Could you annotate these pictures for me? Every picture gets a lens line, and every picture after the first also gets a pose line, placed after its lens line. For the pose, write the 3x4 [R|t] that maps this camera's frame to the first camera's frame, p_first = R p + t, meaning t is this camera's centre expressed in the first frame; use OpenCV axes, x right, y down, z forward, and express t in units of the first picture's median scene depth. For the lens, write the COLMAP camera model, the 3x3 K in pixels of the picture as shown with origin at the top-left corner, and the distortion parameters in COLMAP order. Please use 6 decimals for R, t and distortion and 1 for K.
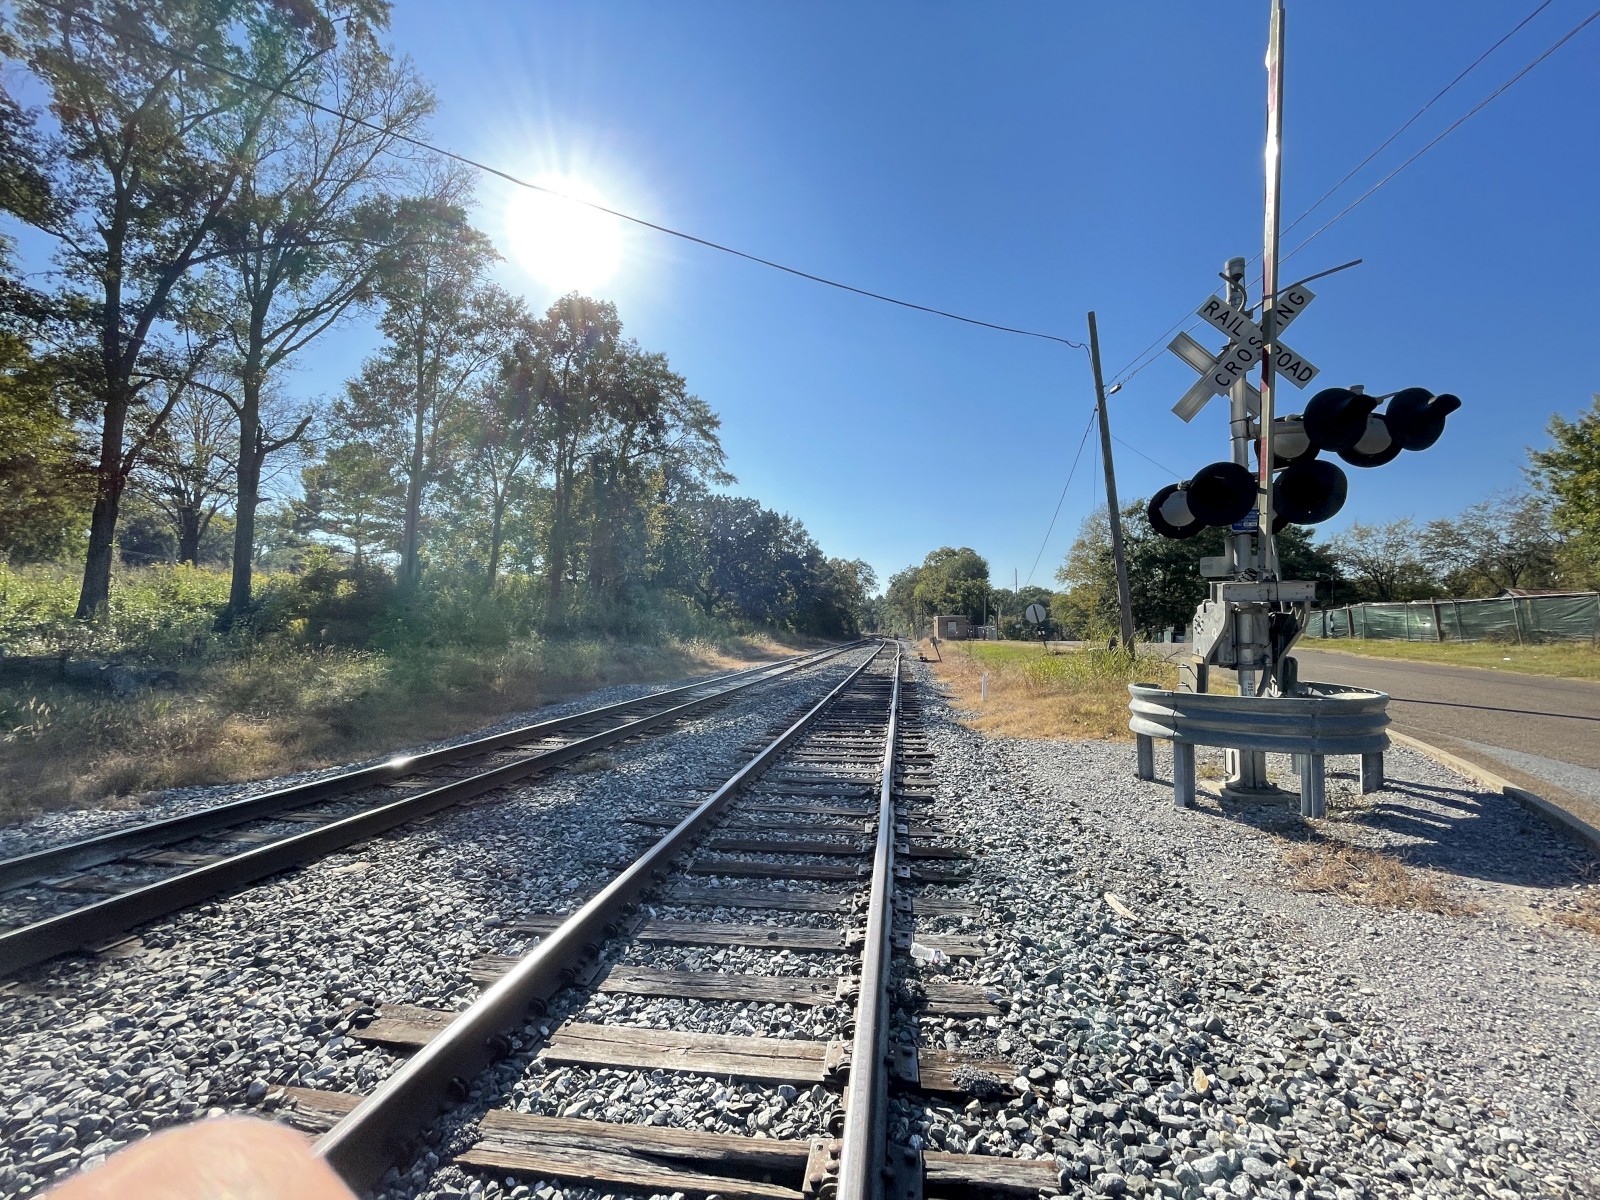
lens RADIAL K [[652.2, 0, 827.4], [0, 652.2, 603.4], [0, 0, 1]] dist [0.012486, -0.002625]
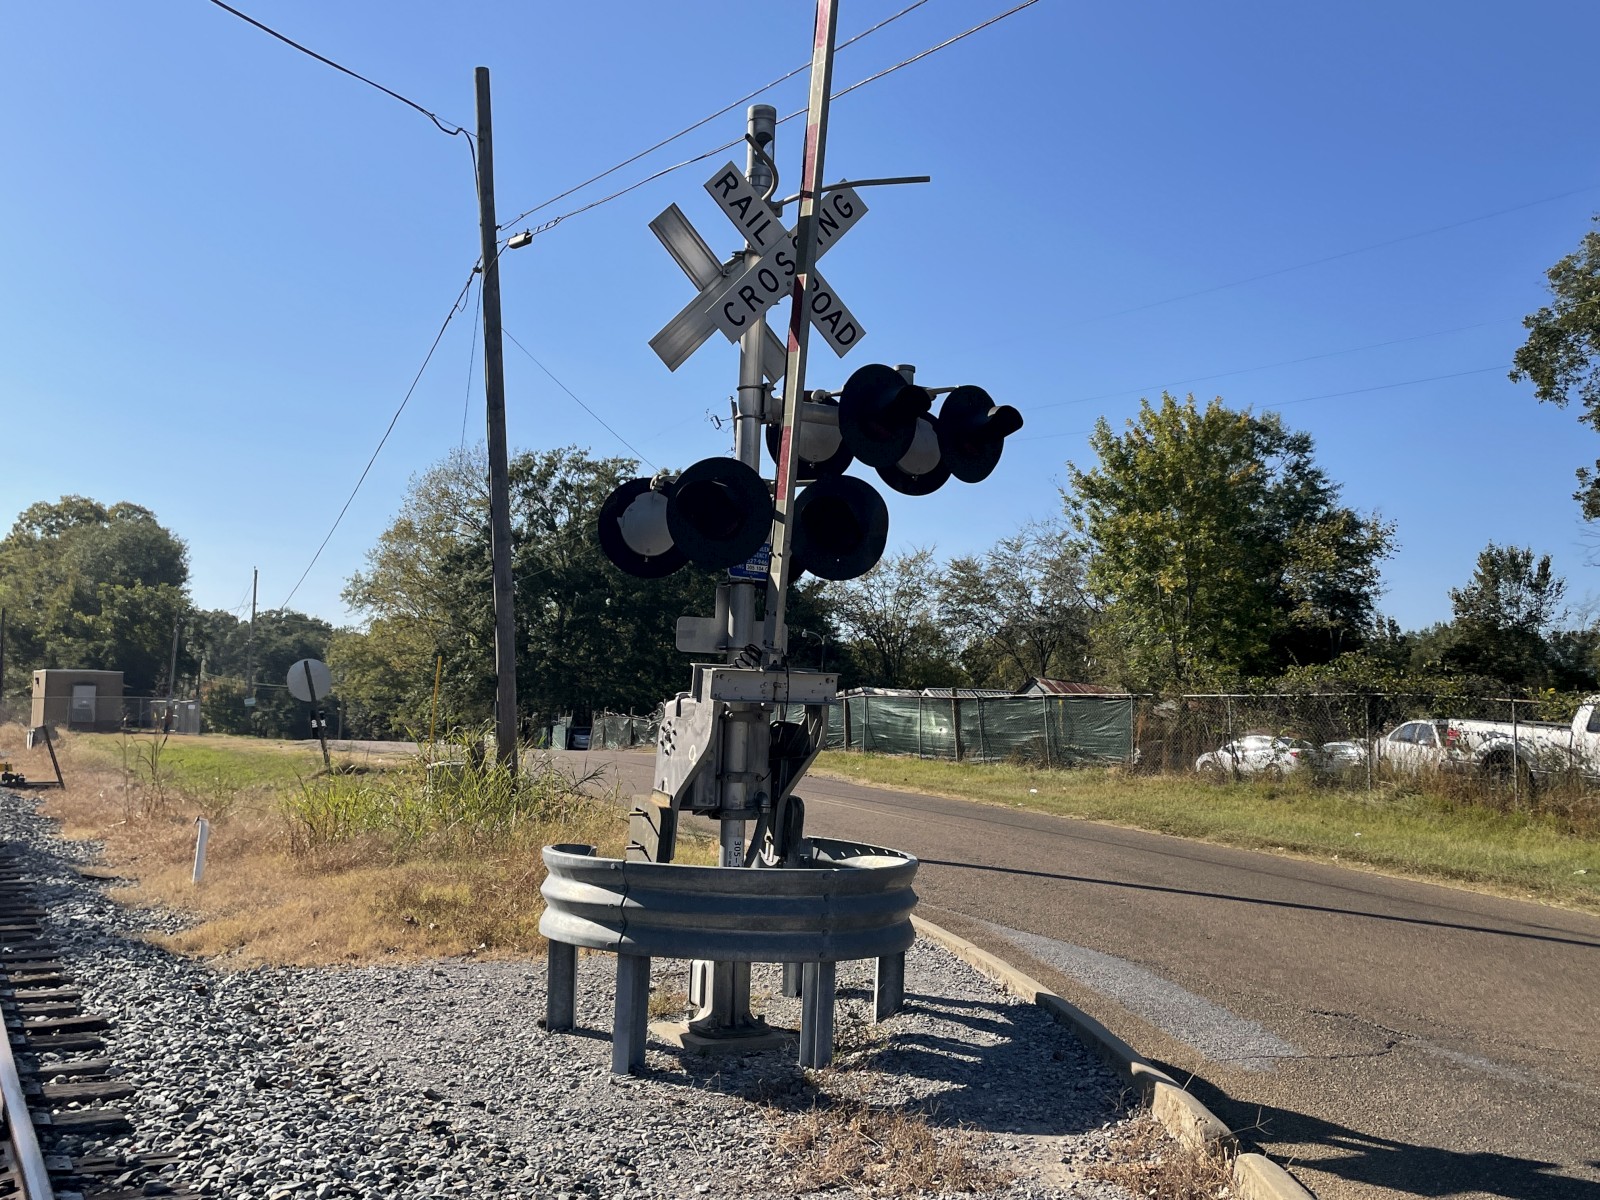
lens RADIAL K [[1475.2, 0, 800.2], [0, 1475.2, 608.9], [0, 0, 1]] dist [0.066883, 0.000000]
pose [[0.797005, 0.082616, 0.598296, -0.100275], [-0.066789, 0.996581, -0.048642, -0.022496], [-0.600269, -0.001192, 0.799797, -0.067807]]
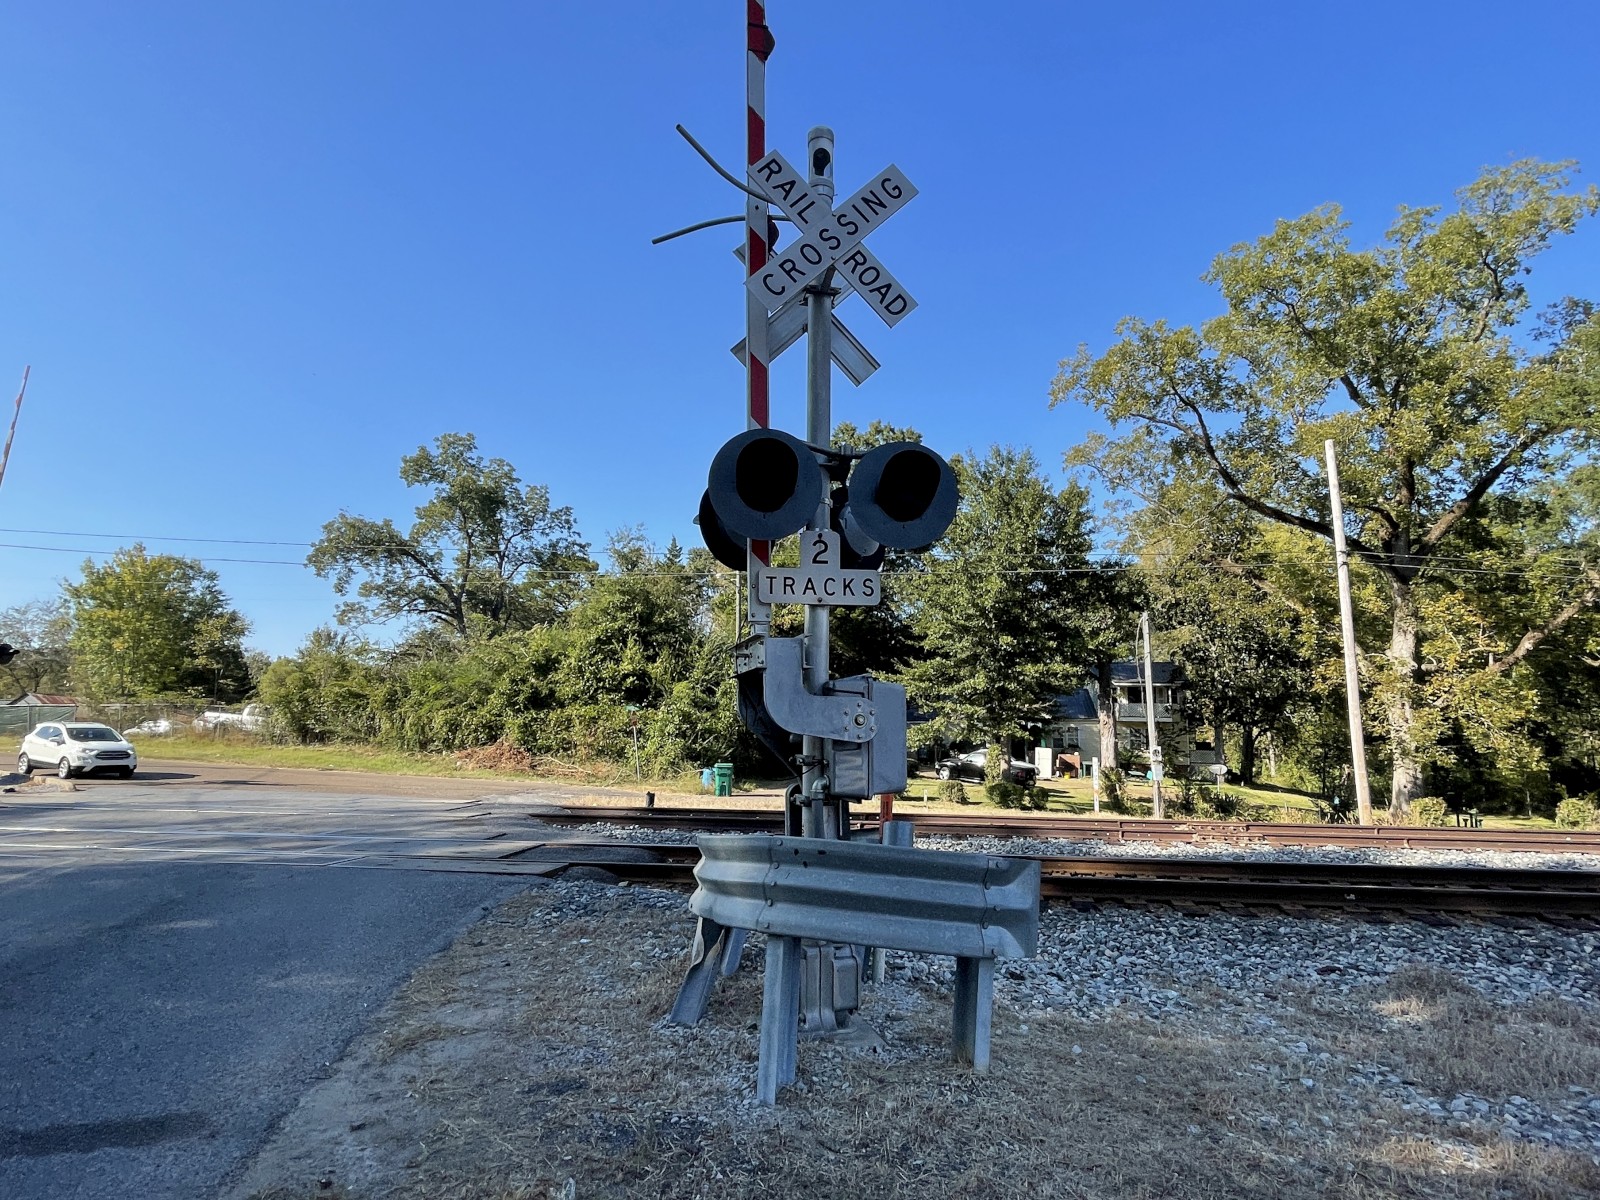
lens RADIAL K [[861.9, 0, 810.8], [0, 861.9, 595.4], [0, 0, 1]] dist [-0.002953, -0.000724]
pose [[0.035440, 0.159180, 0.986613, -2.707817], [-0.043935, 0.986527, -0.157588, -0.082310], [-0.998406, -0.037762, 0.041956, -2.660629]]
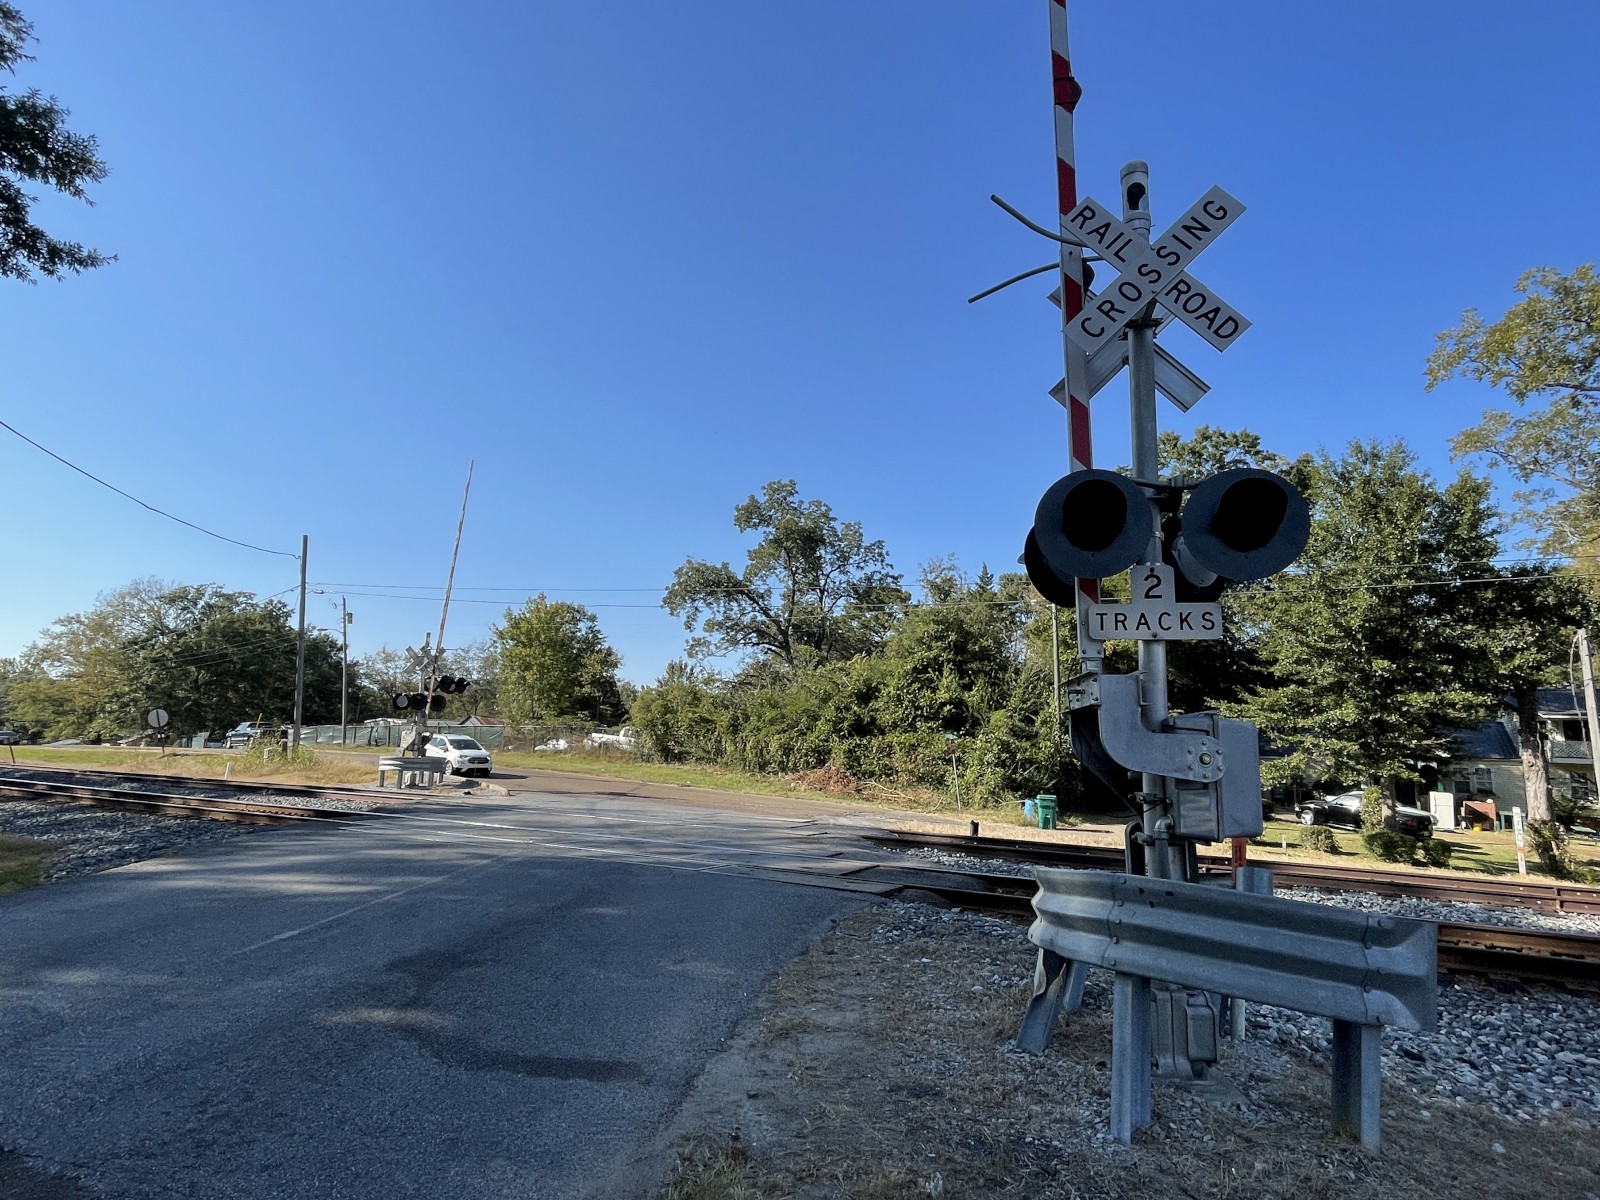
lens RADIAL K [[861.9, 0, 797.0], [0, 861.9, 596.8], [0, 0, 1]] dist [-0.002953, -0.000724]
pose [[0.396531, 0.179310, 0.900340, -2.775333], [-0.068694, 0.983785, -0.165675, -0.086407], [-0.915448, 0.003847, 0.402418, -2.651967]]
